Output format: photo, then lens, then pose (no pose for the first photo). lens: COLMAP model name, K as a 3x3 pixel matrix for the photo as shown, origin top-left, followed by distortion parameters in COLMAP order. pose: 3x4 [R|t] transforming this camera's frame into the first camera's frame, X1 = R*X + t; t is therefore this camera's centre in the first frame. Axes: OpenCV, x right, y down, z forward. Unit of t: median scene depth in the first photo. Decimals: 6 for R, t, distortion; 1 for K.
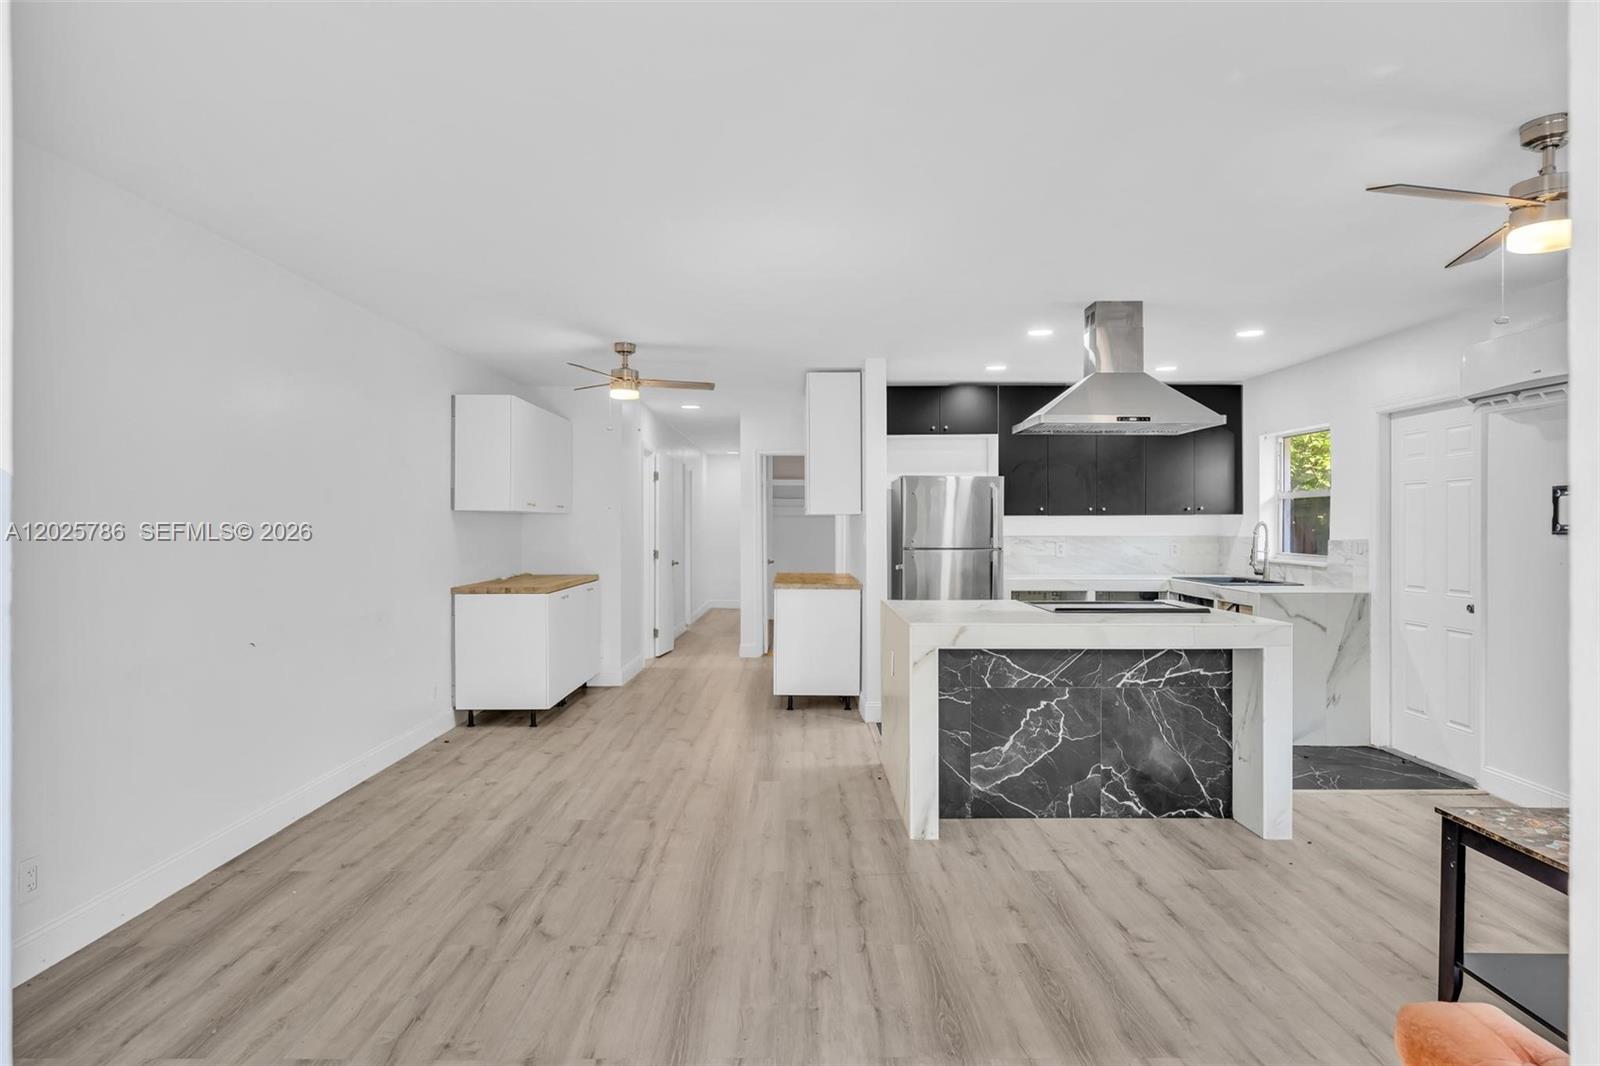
lens RADIAL K [[909.8, 0, 794.7], [0, 909.8, 528.3], [0, 0, 1]] dist [-0.007100, 0.010916]
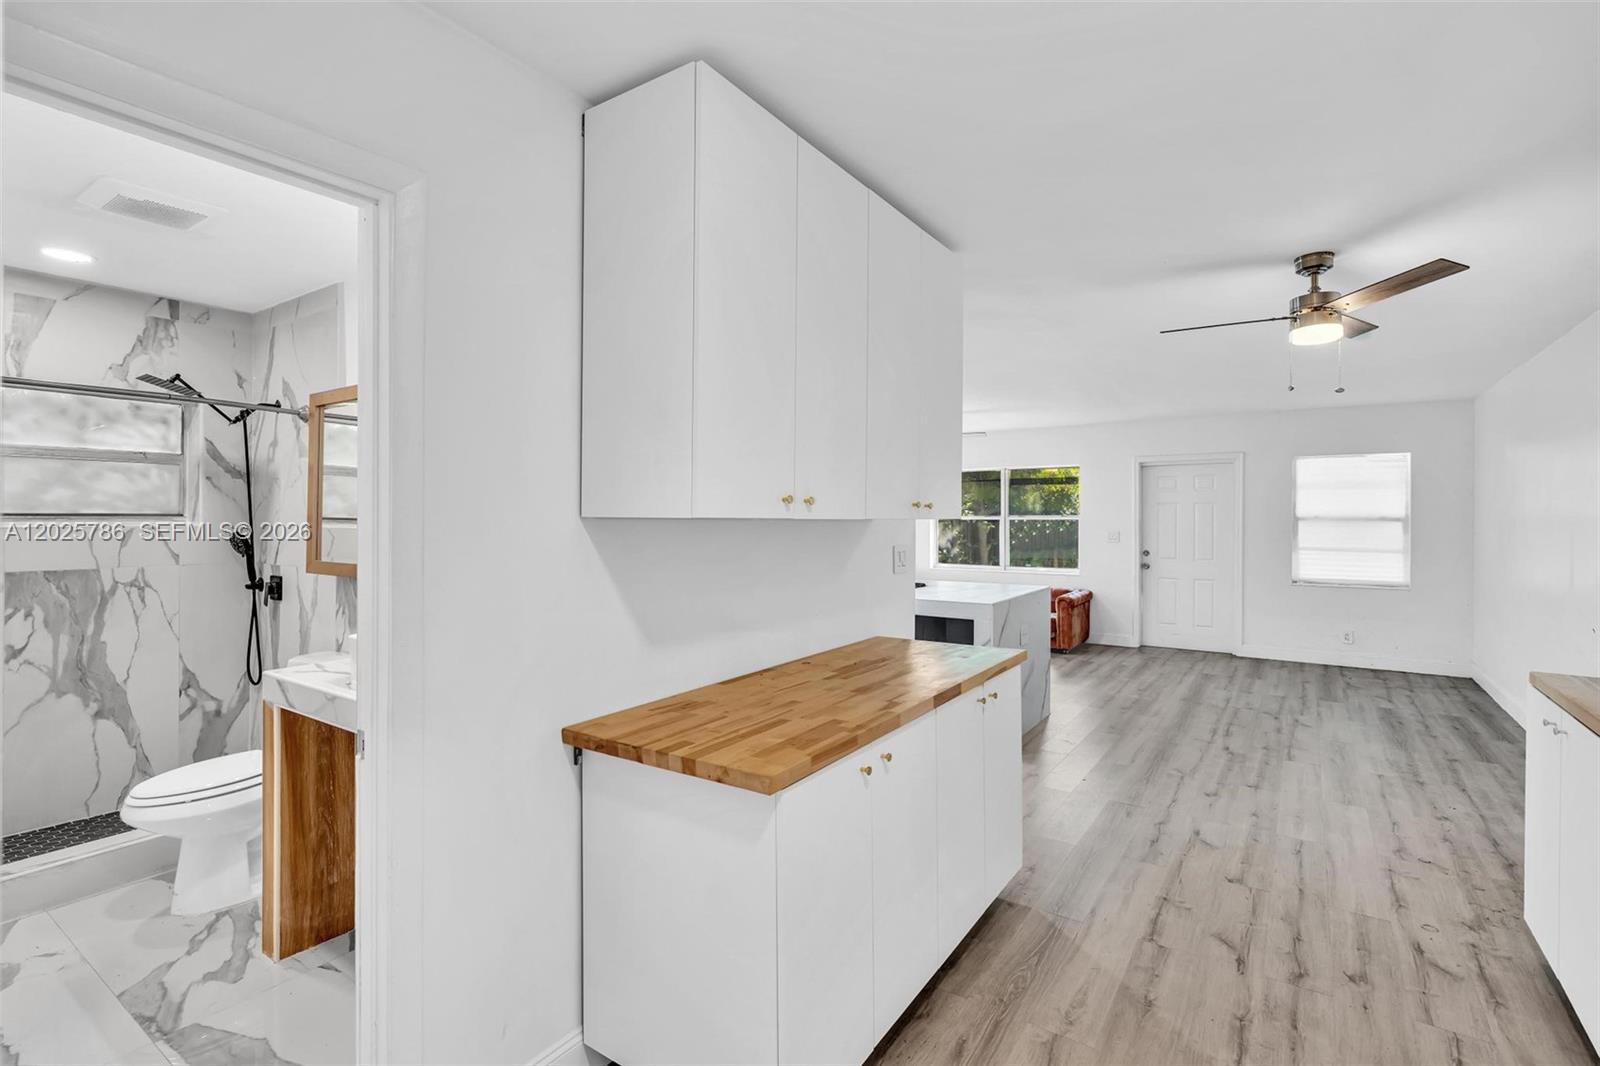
lens RADIAL K [[749.2, 0, 803.5], [0, 749.2, 517.1], [0, 0, 1]] dist [0.001052, 0.000856]
pose [[-0.830816, -0.002910, 0.556539, -0.233802], [0.000558, 0.999981, 0.006062, -0.029442], [-0.556547, 0.005346, -0.830799, 2.112345]]
